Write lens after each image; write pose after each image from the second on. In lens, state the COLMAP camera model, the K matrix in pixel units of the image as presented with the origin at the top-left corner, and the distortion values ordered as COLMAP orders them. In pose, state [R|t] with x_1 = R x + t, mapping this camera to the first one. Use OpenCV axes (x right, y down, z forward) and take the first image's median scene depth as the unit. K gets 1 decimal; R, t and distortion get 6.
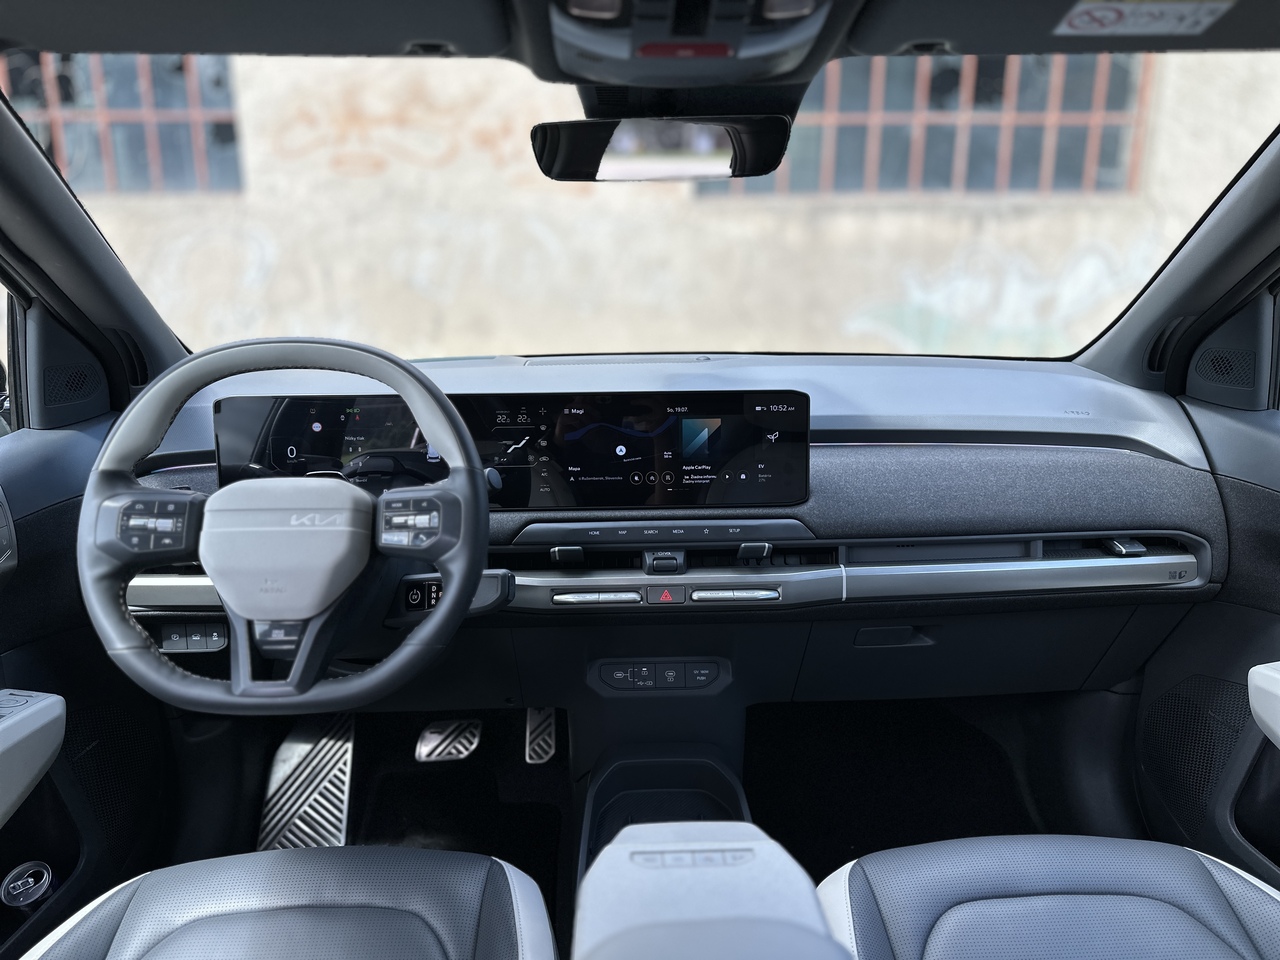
lens RADIAL K [[897.5, 0, 642.2], [0, 897.5, 477.9], [0, 0, 1]] dist [0.003113, -0.001407]
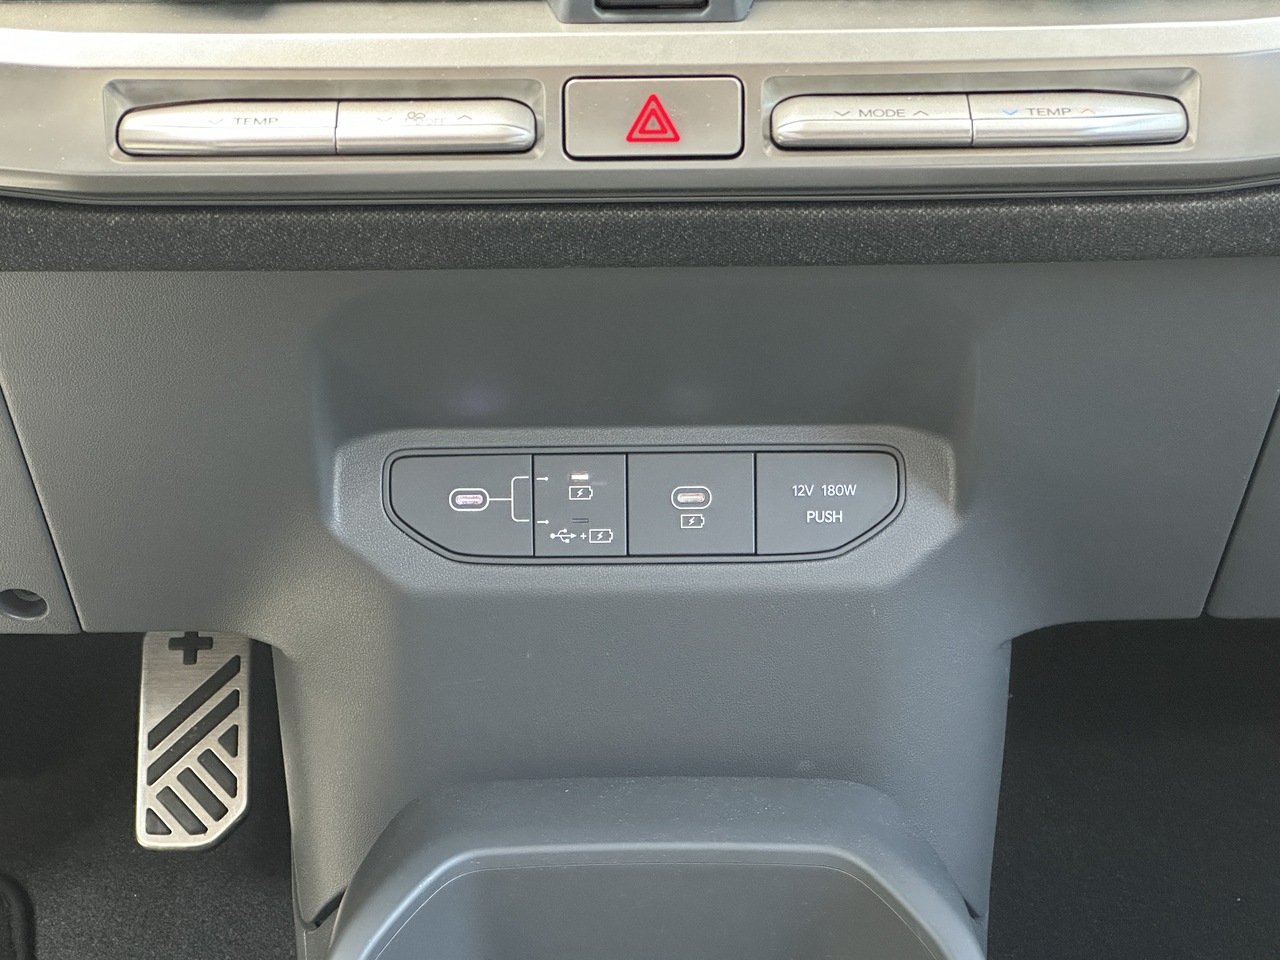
lens RADIAL K [[2935.9, 0, 639.8], [0, 2935.9, 479.5], [0, 0, 1]] dist [0.041344, 0.724692]
pose [[0.999898, 0.009459, -0.010655, 0.030833], [-0.007262, 0.981746, 0.190056, 0.080651], [0.012258, -0.189959, 0.981716, 0.294032]]
